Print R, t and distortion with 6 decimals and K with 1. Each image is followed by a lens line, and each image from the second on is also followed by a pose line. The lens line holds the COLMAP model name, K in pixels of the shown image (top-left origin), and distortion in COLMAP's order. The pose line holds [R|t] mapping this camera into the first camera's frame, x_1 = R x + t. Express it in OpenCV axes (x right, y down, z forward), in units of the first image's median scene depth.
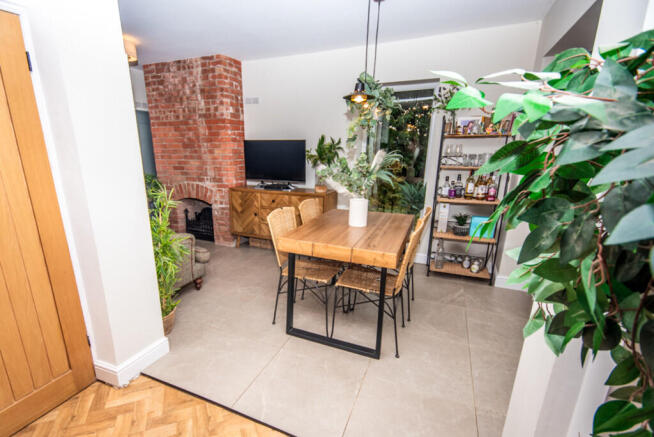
lens RADIAL K [[292.6, 0, 325.2], [0, 292.6, 221.9], [0, 0, 1]] dist [-0.003092, -0.000114]
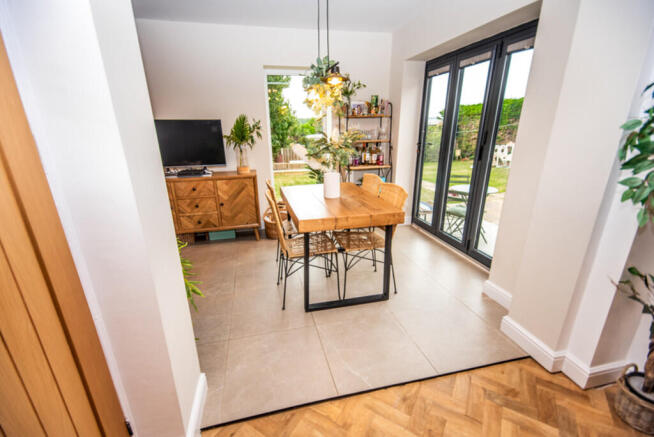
lens RADIAL K [[264.5, 0, 316.9], [0, 264.5, 205.8], [0, 0, 1]] dist [0.001059, 0.000023]
pose [[0.823013, -0.177243, 0.539661, -0.364321], [0.155204, 0.984087, 0.086512, -0.037844], [-0.546407, 0.012557, 0.837426, 0.140631]]
